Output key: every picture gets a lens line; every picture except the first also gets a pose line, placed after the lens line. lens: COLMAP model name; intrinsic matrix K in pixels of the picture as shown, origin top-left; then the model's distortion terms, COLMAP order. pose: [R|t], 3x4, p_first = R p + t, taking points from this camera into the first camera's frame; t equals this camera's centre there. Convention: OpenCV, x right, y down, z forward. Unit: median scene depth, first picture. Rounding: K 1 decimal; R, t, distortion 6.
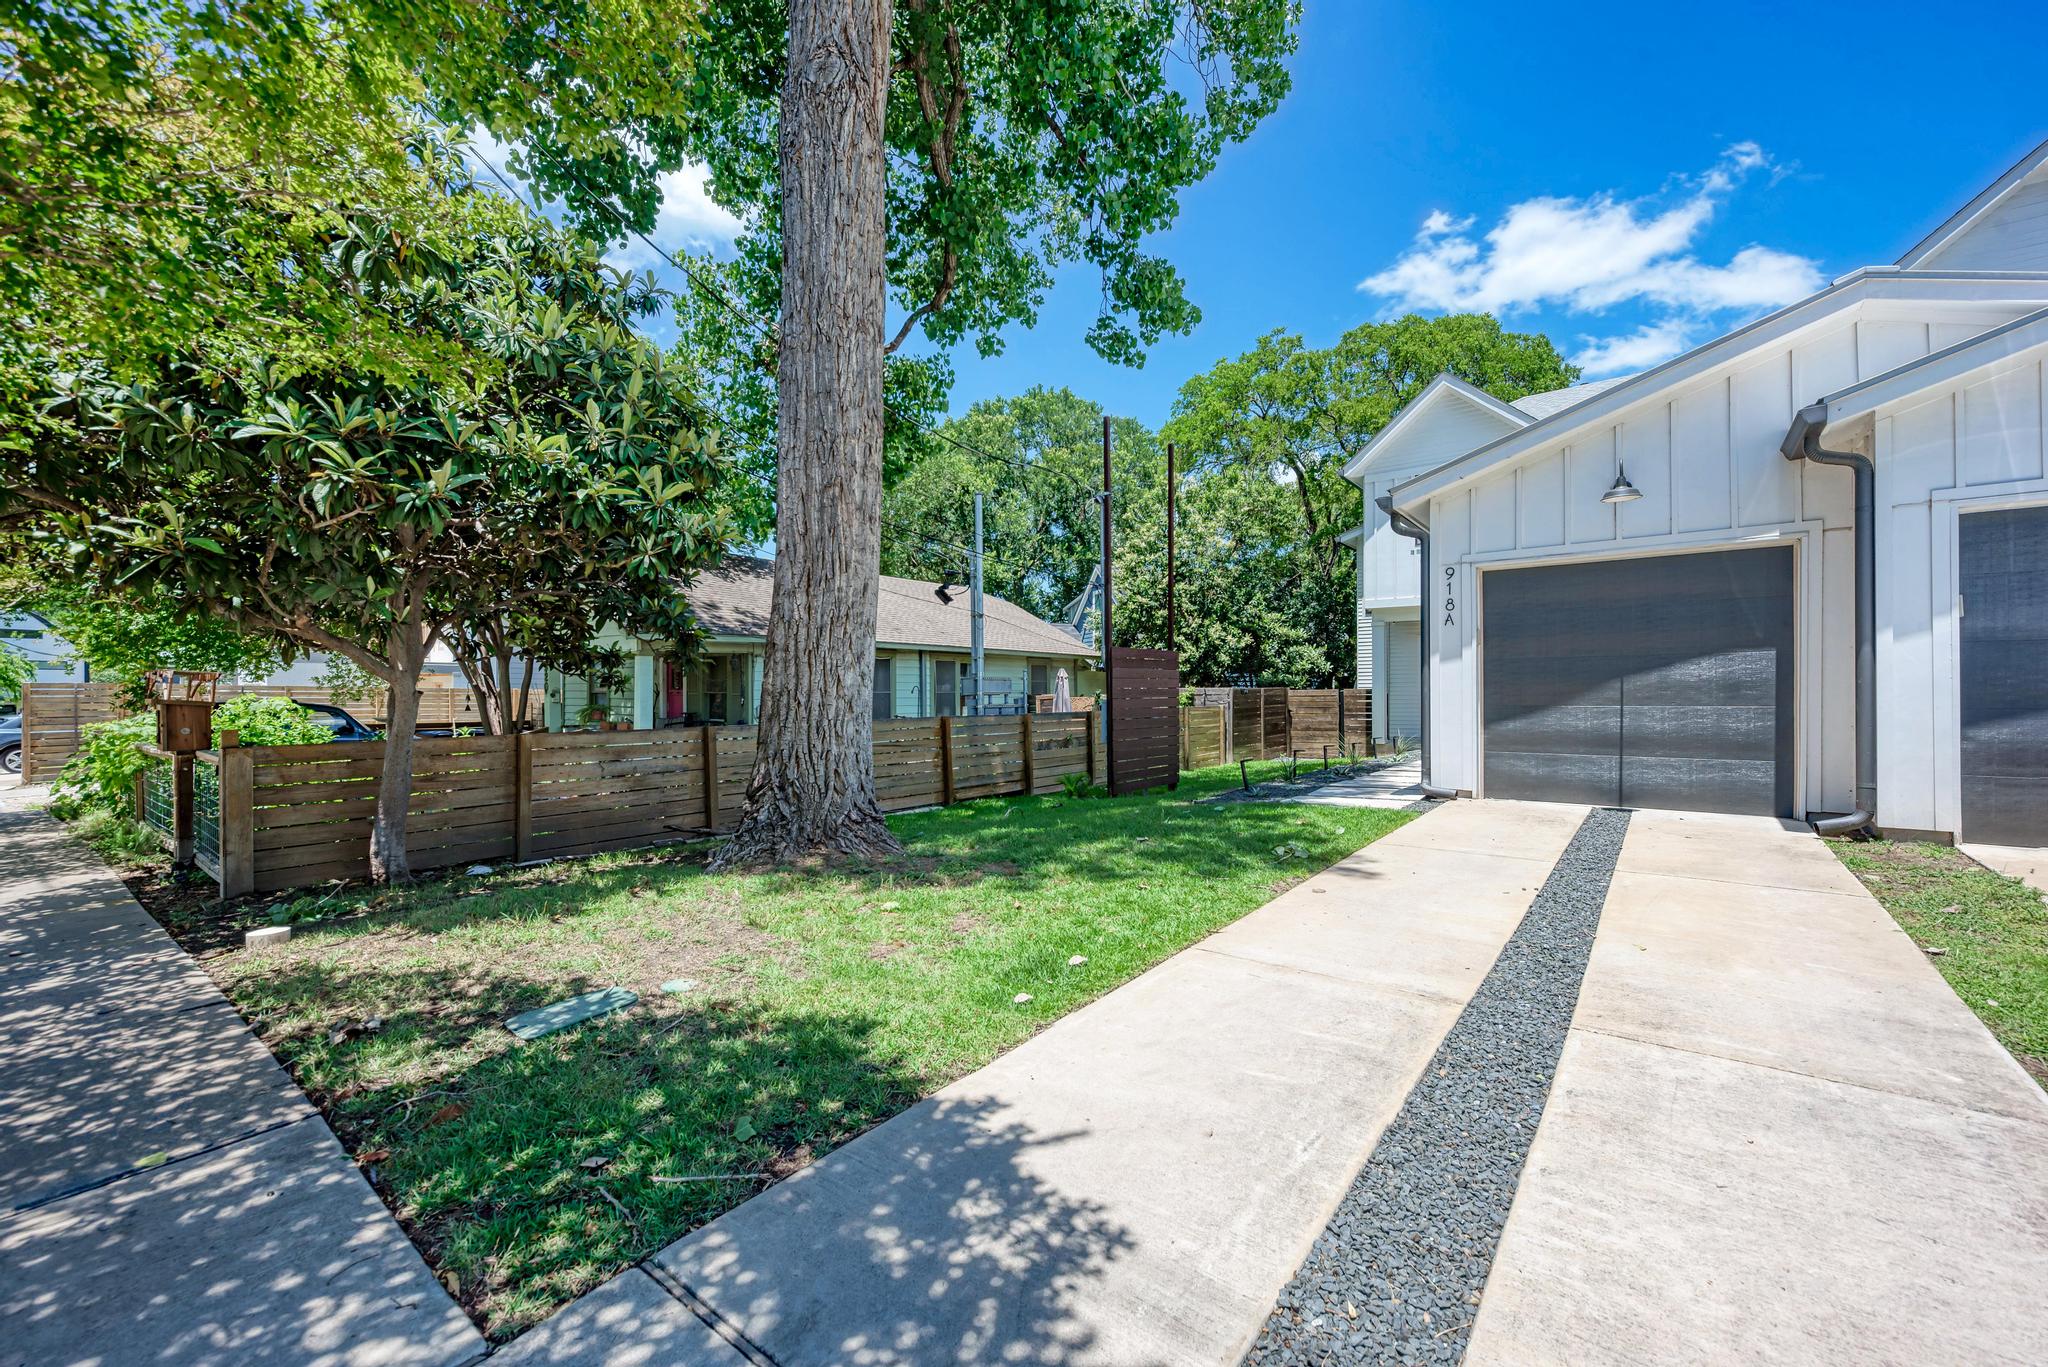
lens RADIAL K [[828.4, 0, 1024.0], [0, 828.4, 683.5], [0, 0, 1]] dist [-0.000061, -0.000038]
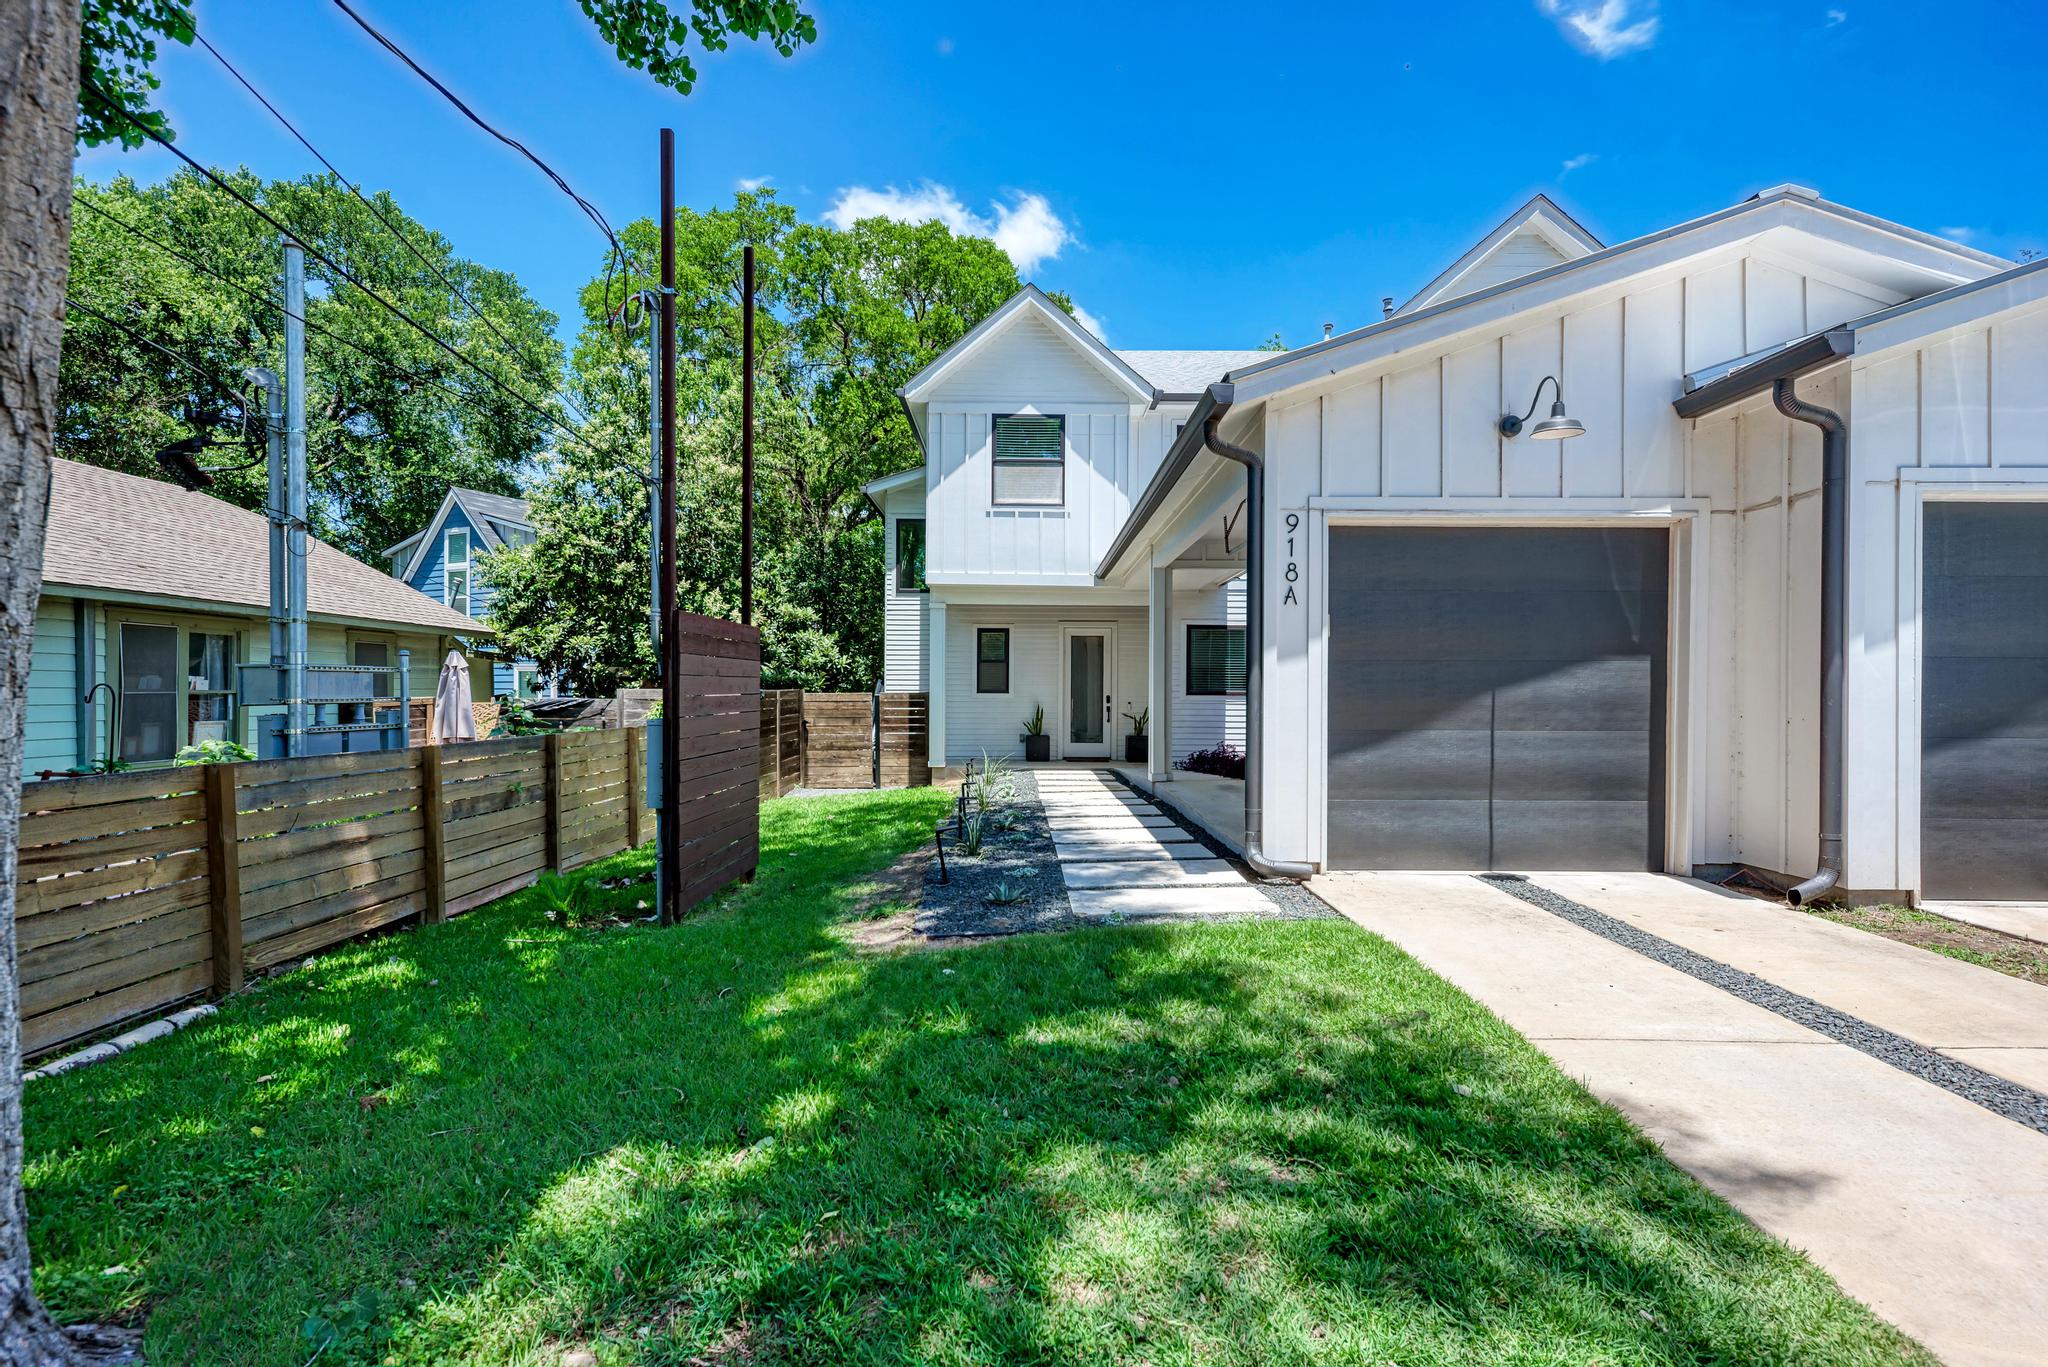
lens RADIAL K [[975.2, 0, 1026.6], [0, 975.2, 695.9], [0, 0, 1]] dist [0.011111, -0.000109]
pose [[0.783630, 0.007236, 0.621186, -0.123145], [-0.017842, 0.999782, 0.010861, -0.004994], [-0.620972, -0.019595, 0.783588, 0.586278]]
